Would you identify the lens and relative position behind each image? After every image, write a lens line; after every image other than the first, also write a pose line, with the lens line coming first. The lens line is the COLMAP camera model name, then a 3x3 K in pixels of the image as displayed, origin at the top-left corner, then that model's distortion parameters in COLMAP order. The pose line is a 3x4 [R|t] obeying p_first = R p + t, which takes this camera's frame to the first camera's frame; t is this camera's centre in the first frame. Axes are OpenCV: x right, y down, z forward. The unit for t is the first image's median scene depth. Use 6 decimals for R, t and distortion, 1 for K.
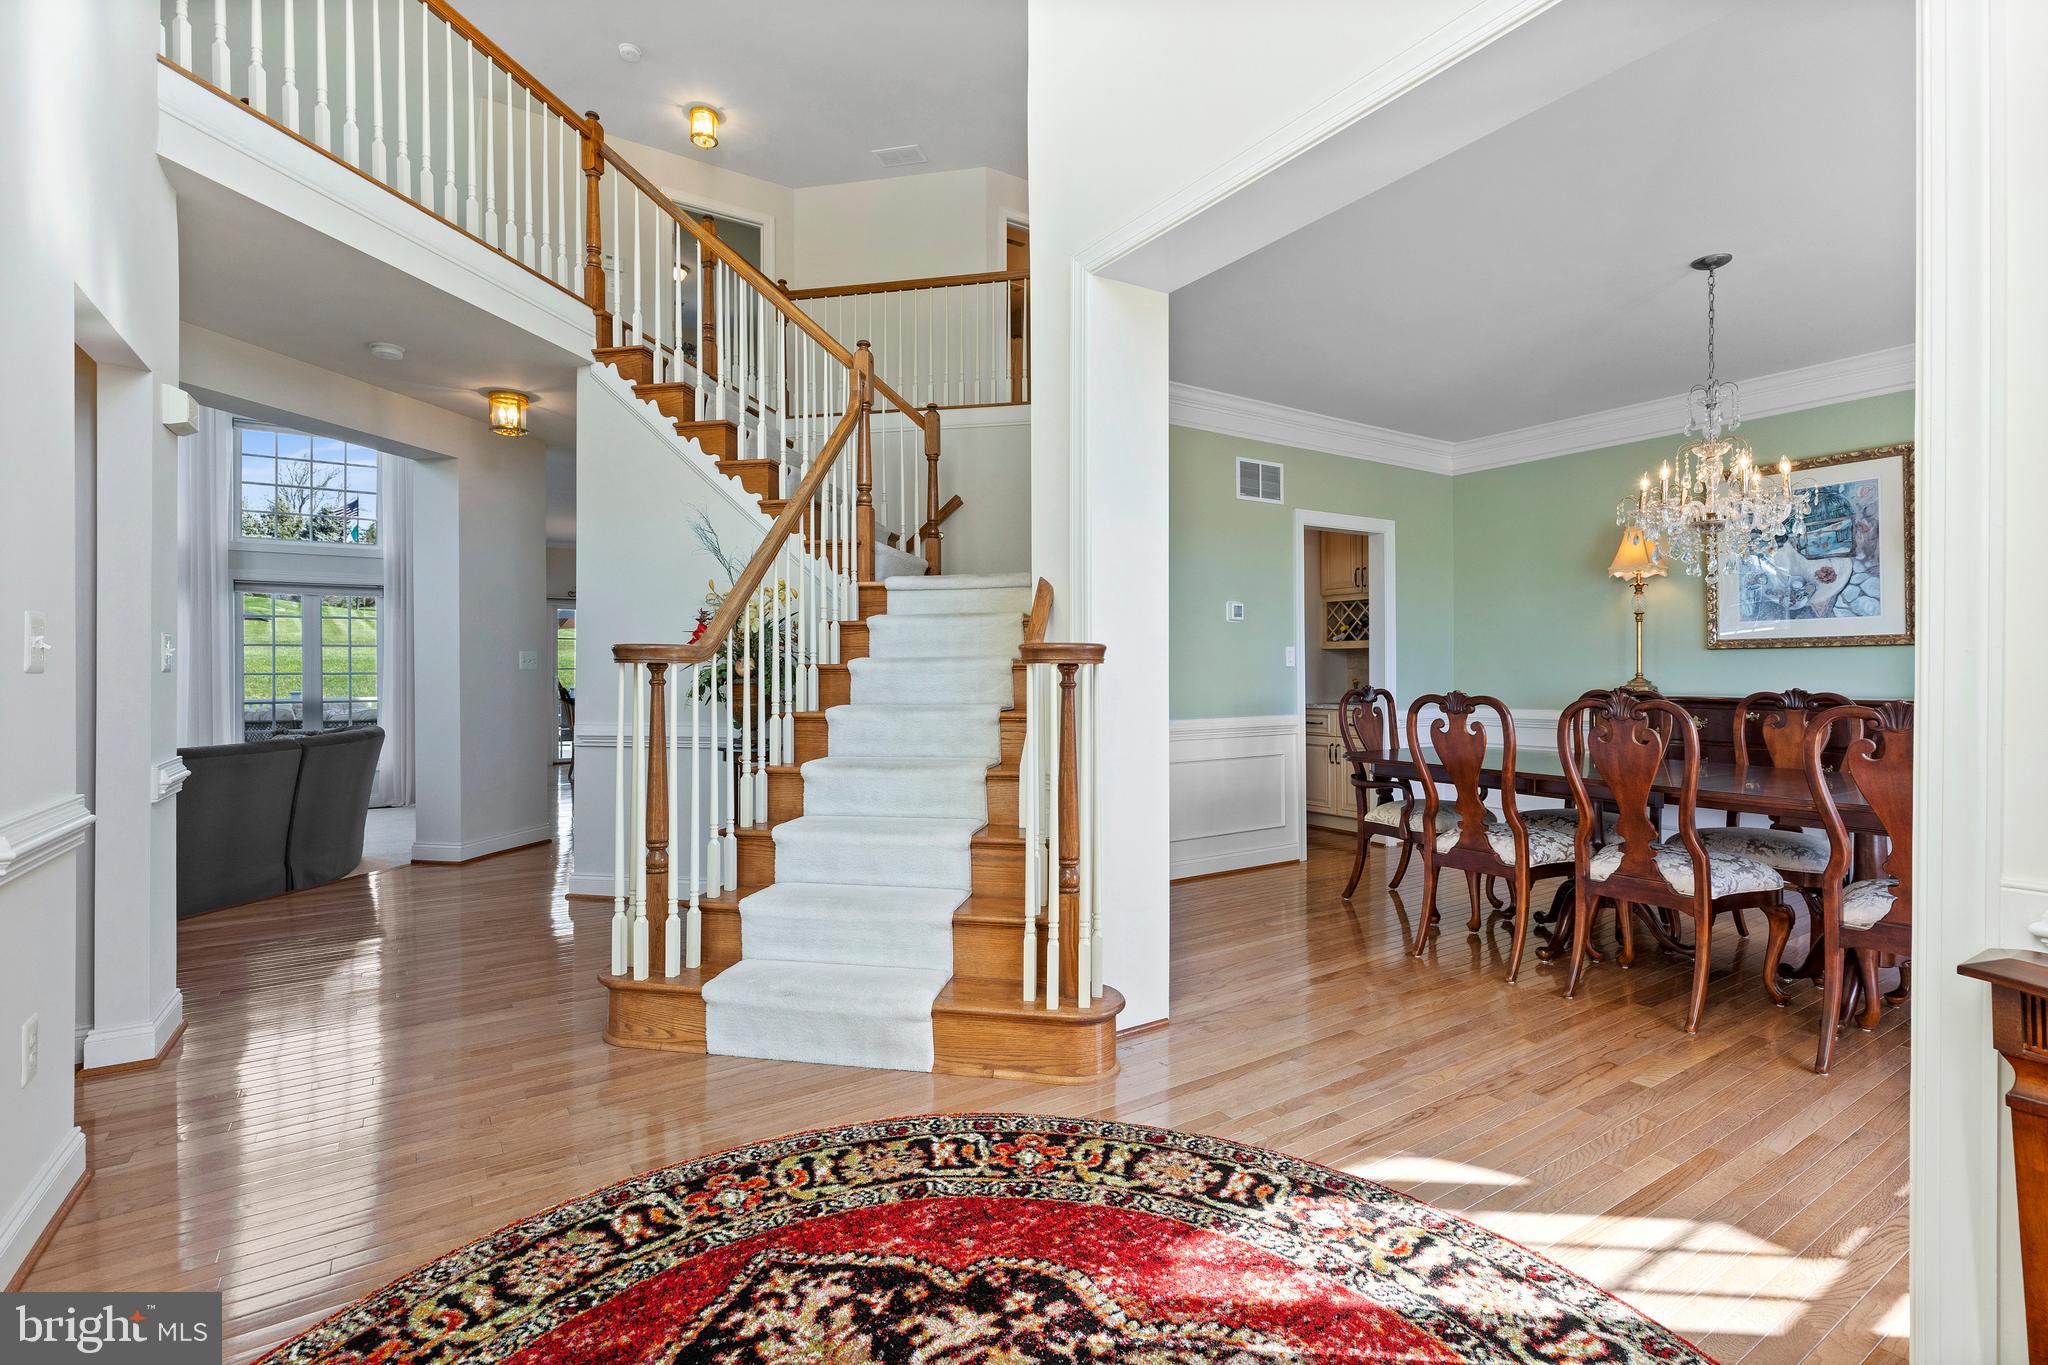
lens RADIAL K [[927.1, 0, 1024.1], [0, 927.1, 674.7], [0, 0, 1]] dist [0.011704, -0.003058]
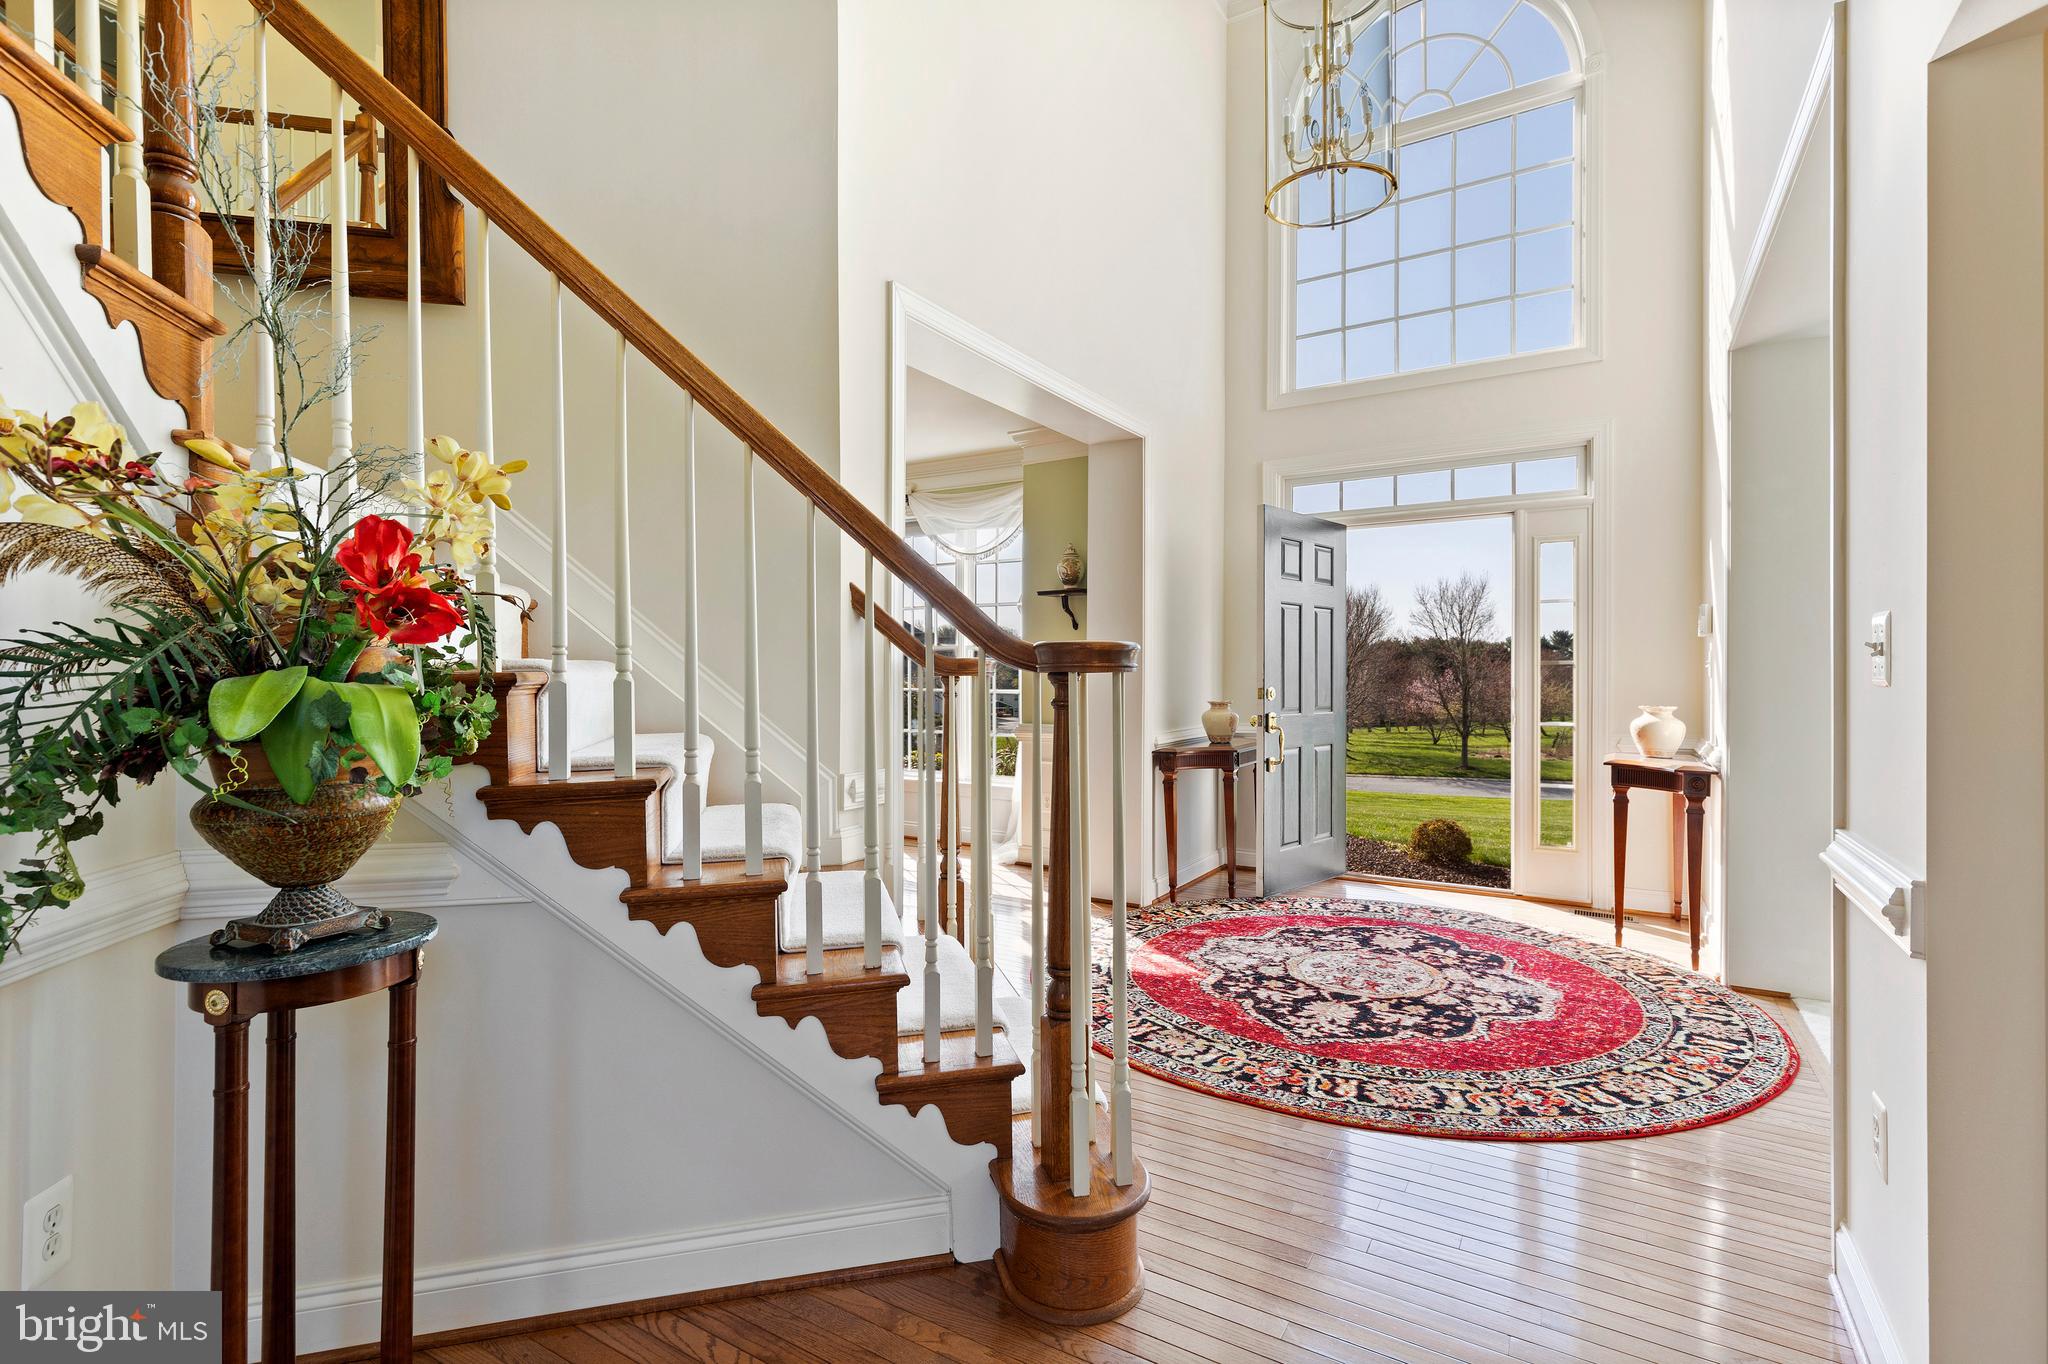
lens RADIAL K [[927.1, 0, 1024.1], [0, 927.1, 683.5], [0, 0, 1]] dist [0.011704, -0.003058]
pose [[-0.417185, -0.003371, 0.908815, -1.599944], [0.003076, 0.999982, 0.005122, -0.014813], [-0.908816, 0.004932, -0.417167, 2.180506]]
